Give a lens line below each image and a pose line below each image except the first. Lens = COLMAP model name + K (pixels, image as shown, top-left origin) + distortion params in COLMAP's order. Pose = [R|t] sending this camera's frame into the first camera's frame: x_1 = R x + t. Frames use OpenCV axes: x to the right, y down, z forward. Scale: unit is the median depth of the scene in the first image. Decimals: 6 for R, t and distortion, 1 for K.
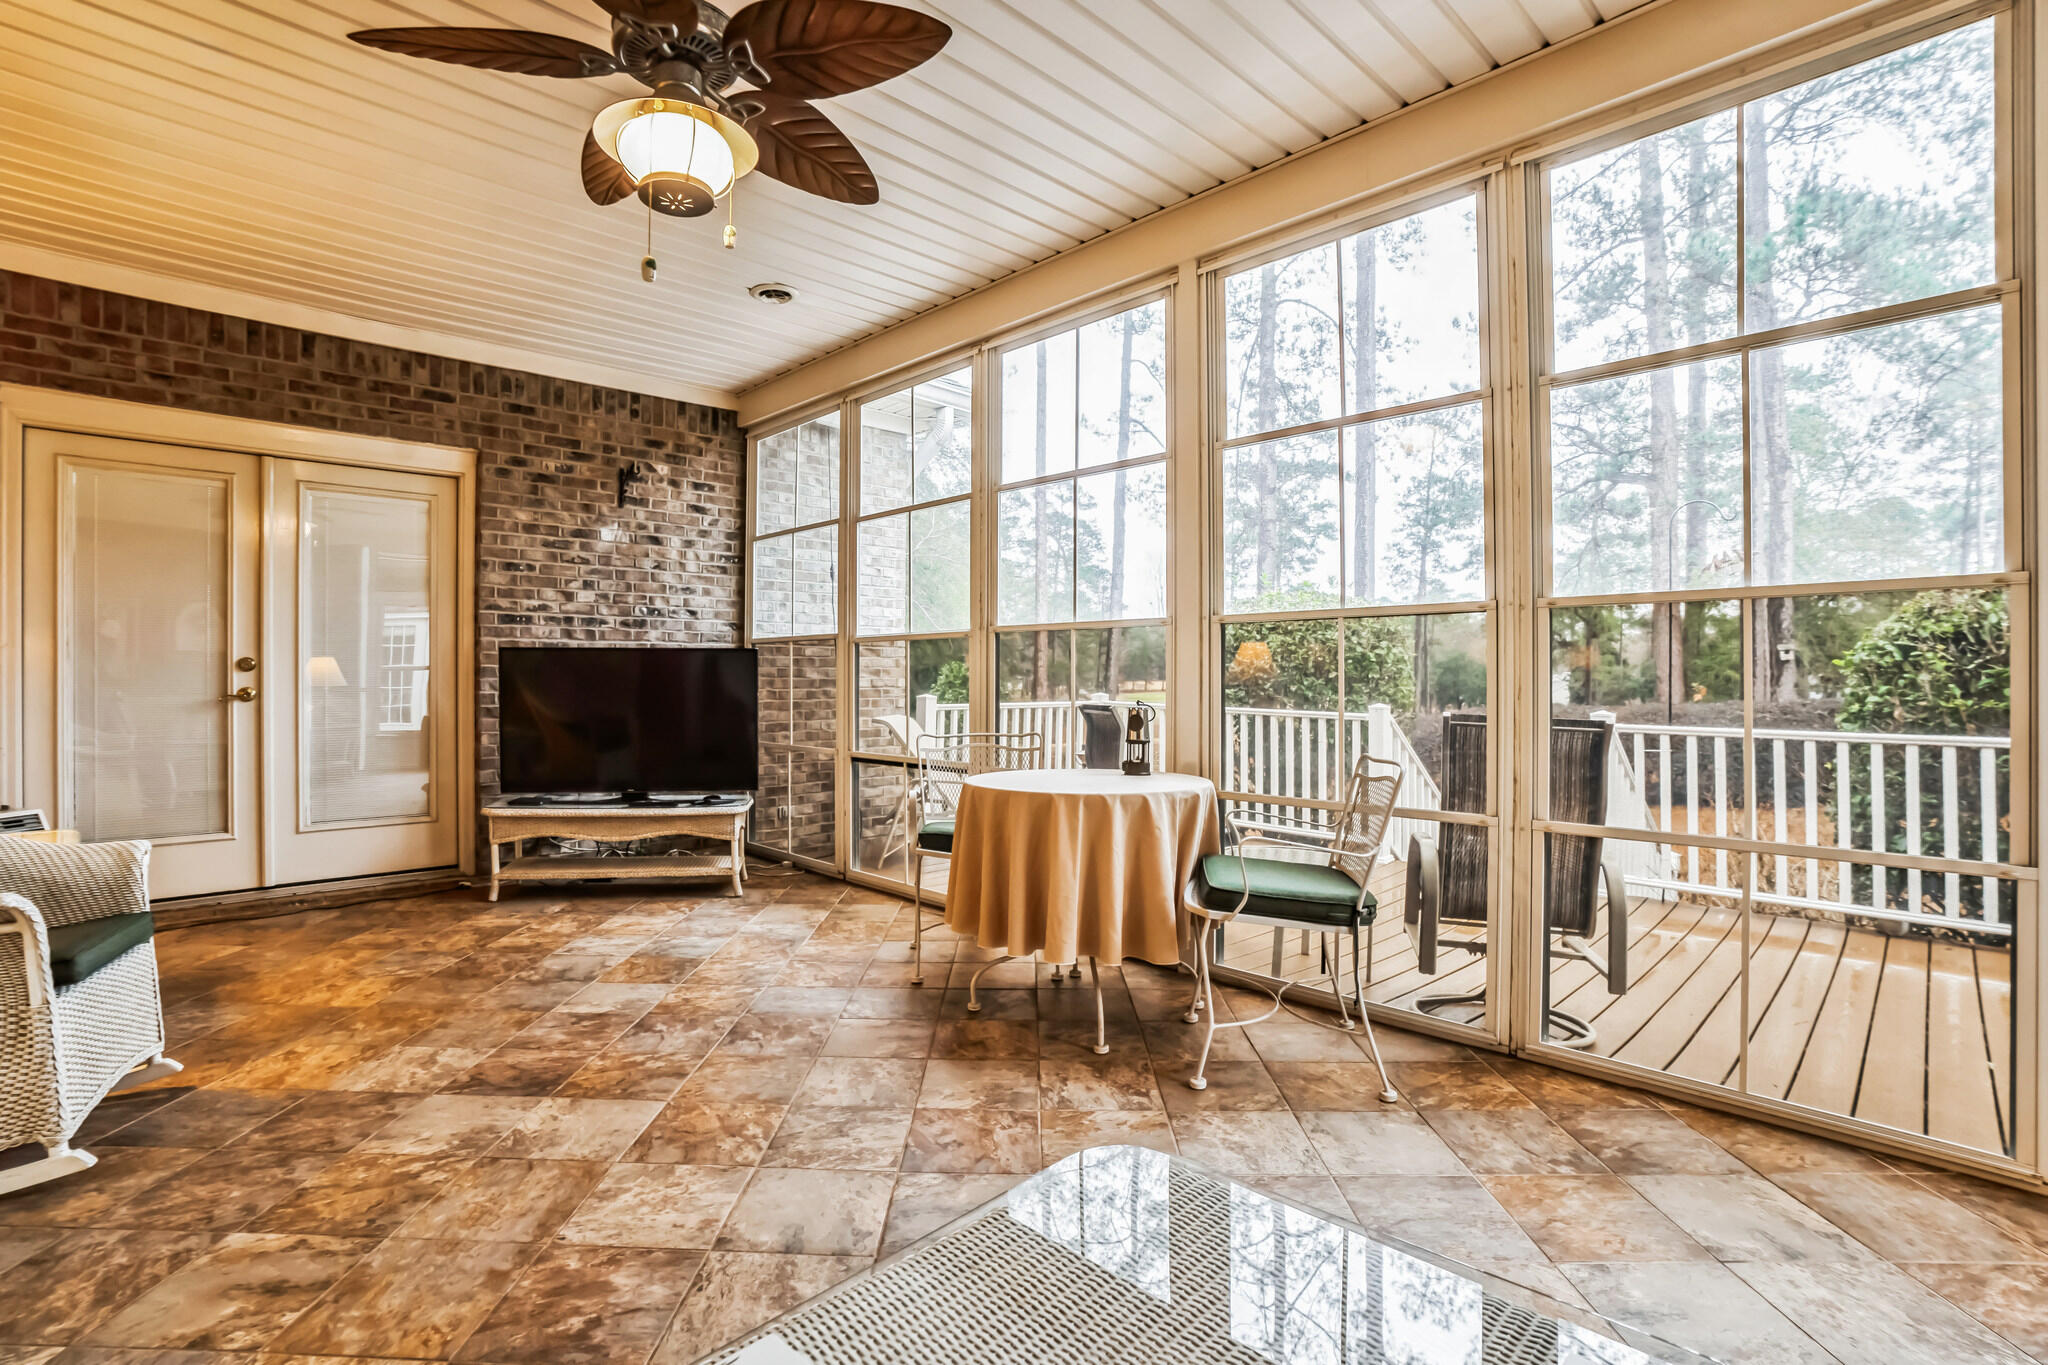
lens RADIAL K [[949.3, 0, 983.5], [0, 949.3, 677.5], [0, 0, 1]] dist [-0.050101, 0.012788]
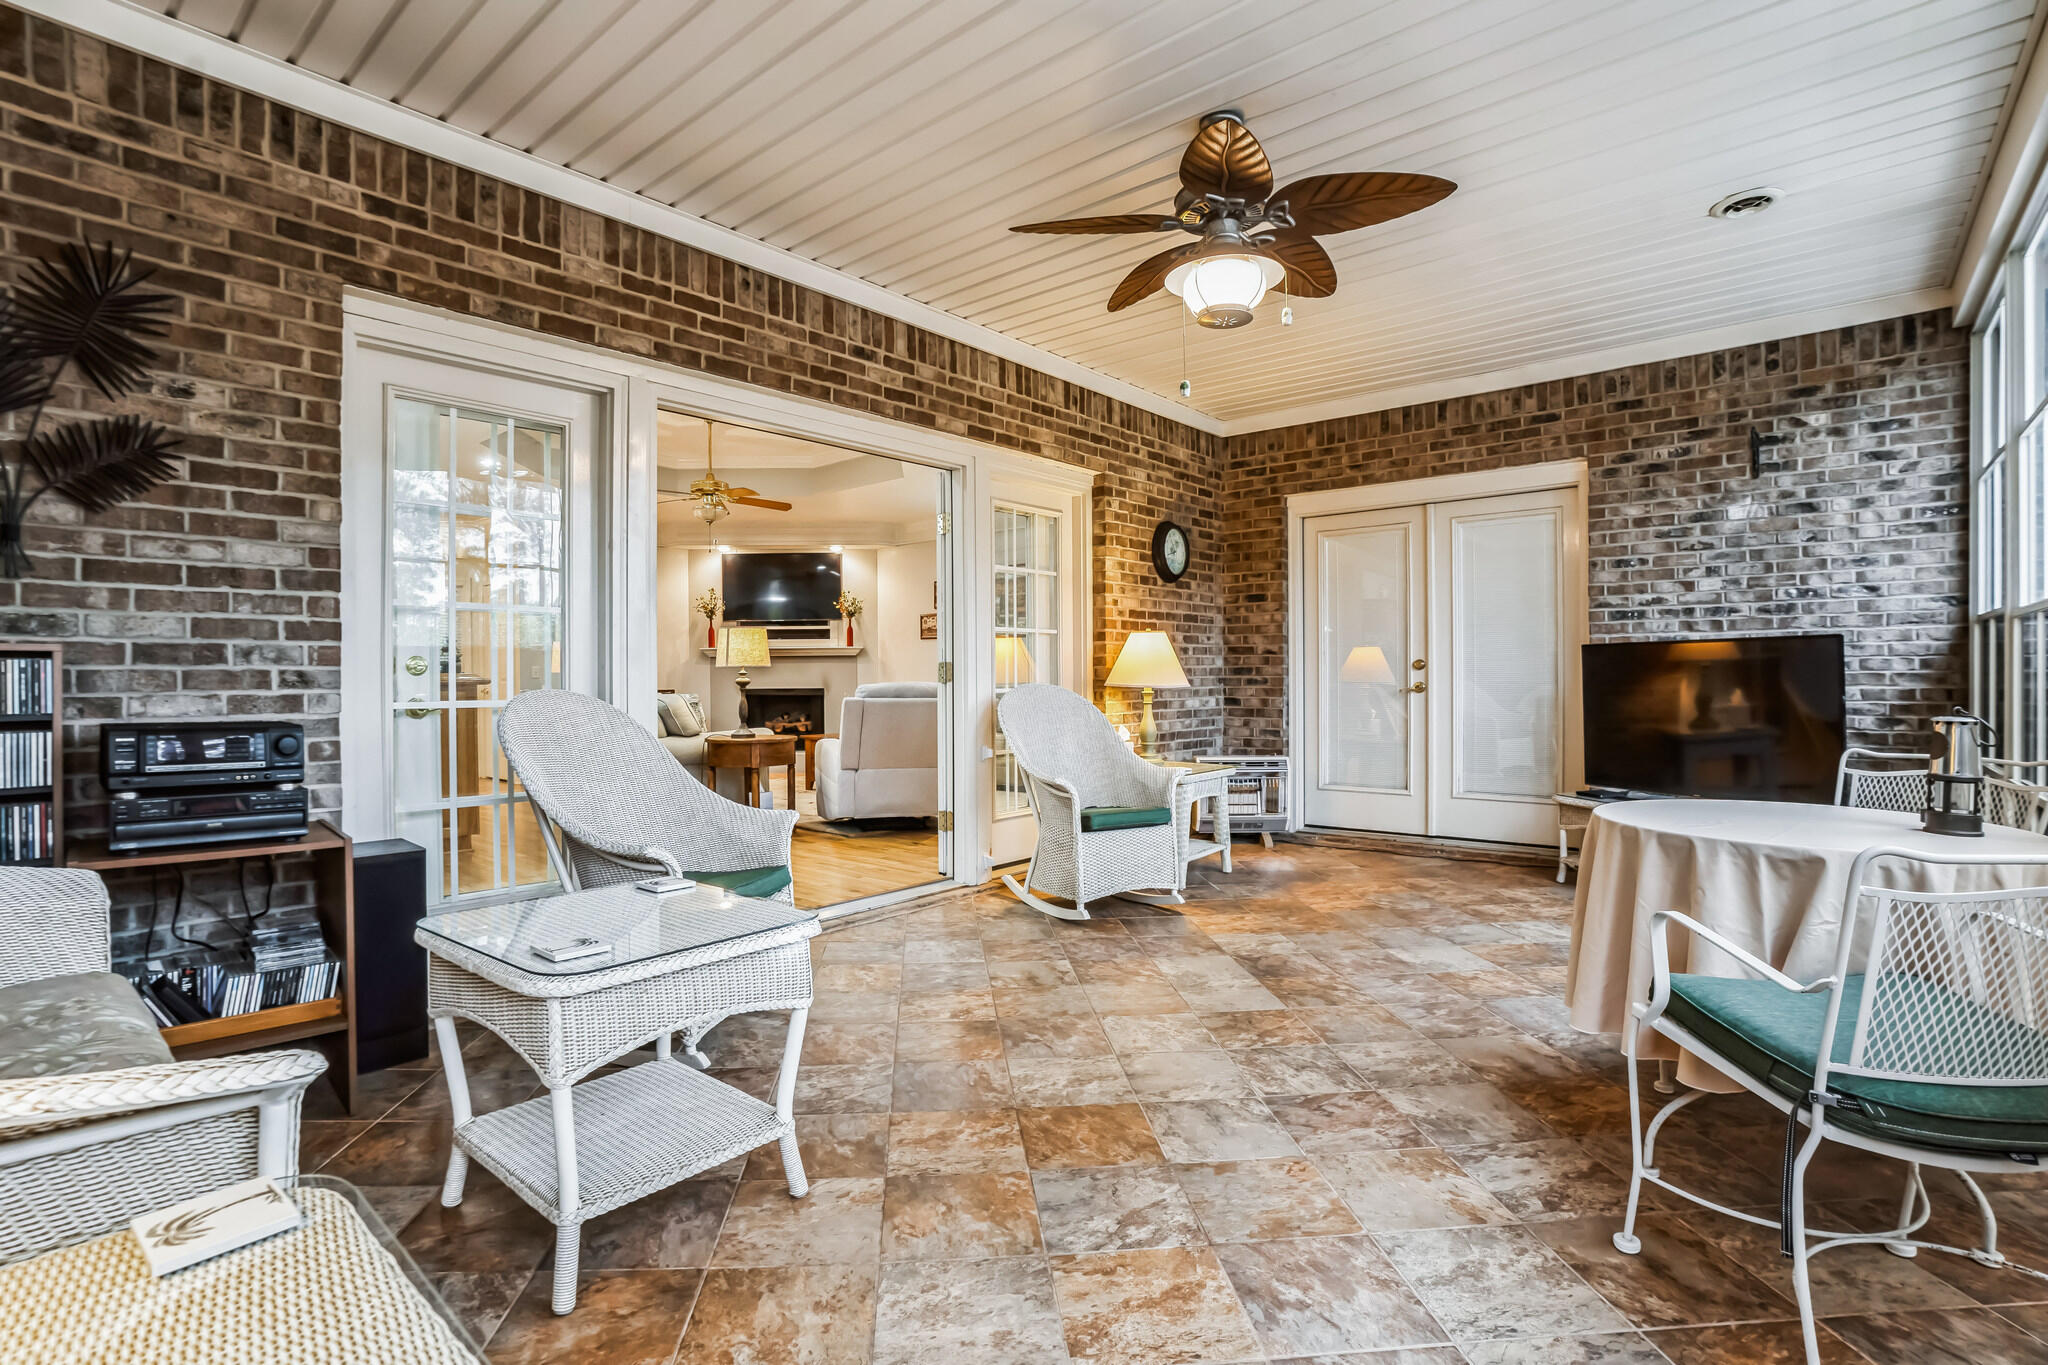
lens RADIAL K [[949.3, 0, 1010.3], [0, 949.3, 681.6], [0, 0, 1]] dist [-0.050101, 0.012788]
pose [[0.134033, 0.002764, -0.990973, 0.400100], [0.008393, 0.999957, 0.003924, -0.000116], [0.990941, -0.008843, 0.134004, 0.208161]]
